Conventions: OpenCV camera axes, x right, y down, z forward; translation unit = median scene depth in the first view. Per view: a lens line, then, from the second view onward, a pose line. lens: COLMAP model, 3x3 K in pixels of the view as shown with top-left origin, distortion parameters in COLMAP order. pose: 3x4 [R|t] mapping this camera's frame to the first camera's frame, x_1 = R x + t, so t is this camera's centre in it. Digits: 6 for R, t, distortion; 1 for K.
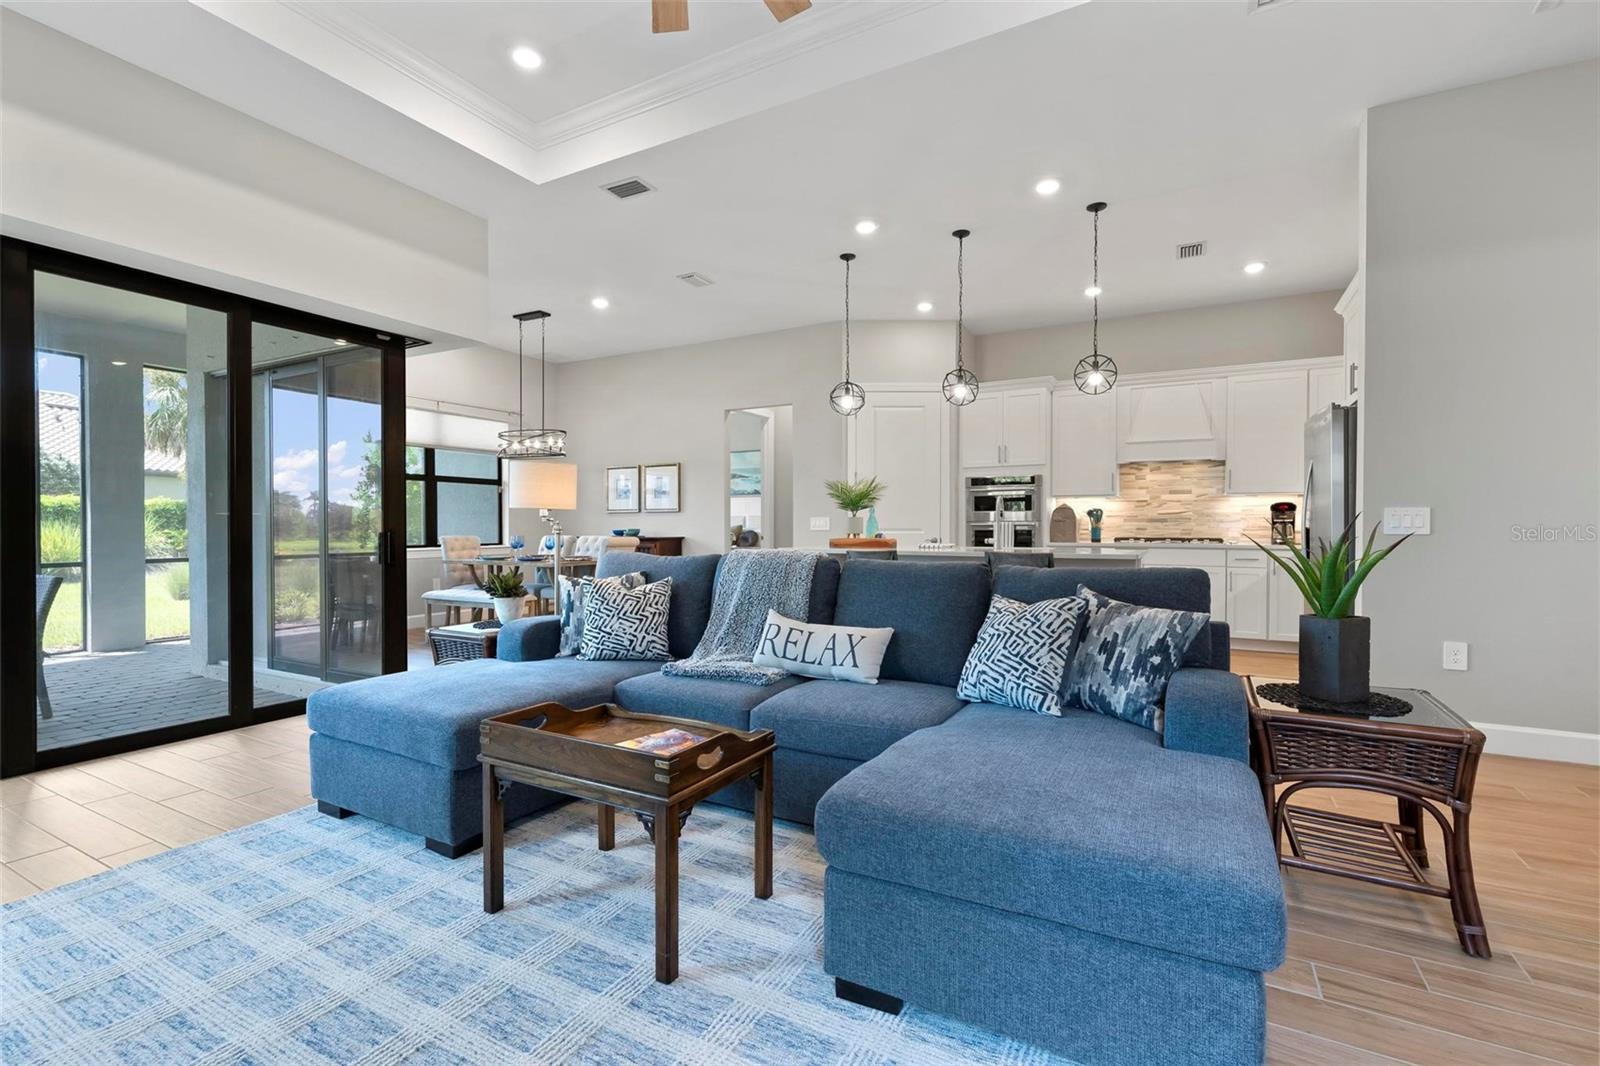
lens RADIAL K [[721.0, 0, 794.6], [0, 721.0, 534.6], [0, 0, 1]] dist [0.002058, 0.000062]
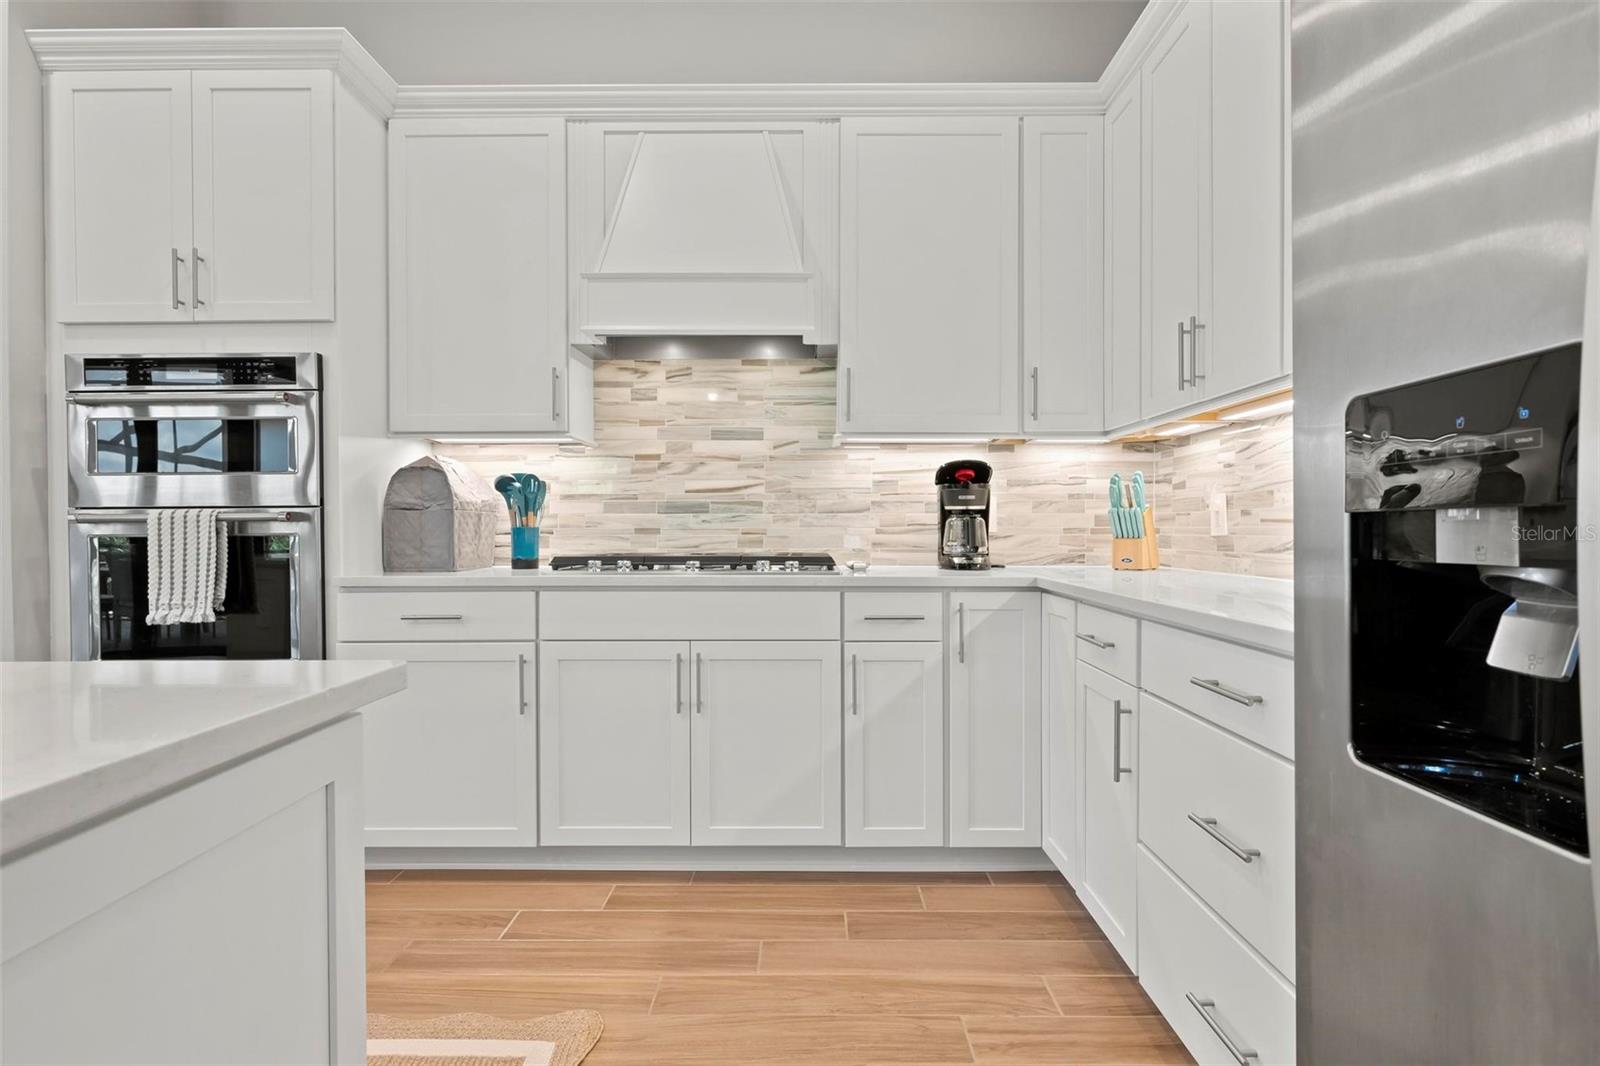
lens RADIAL K [[787.1, 0, 802.8], [0, 787.1, 531.3], [0, 0, 1]] dist [-0.003719, -0.000367]
pose [[0.878456, -0.004382, 0.477804, 0.366350], [0.007913, 0.999954, -0.005376, -0.004800], [-0.477758, 0.008504, 0.878450, 0.617897]]
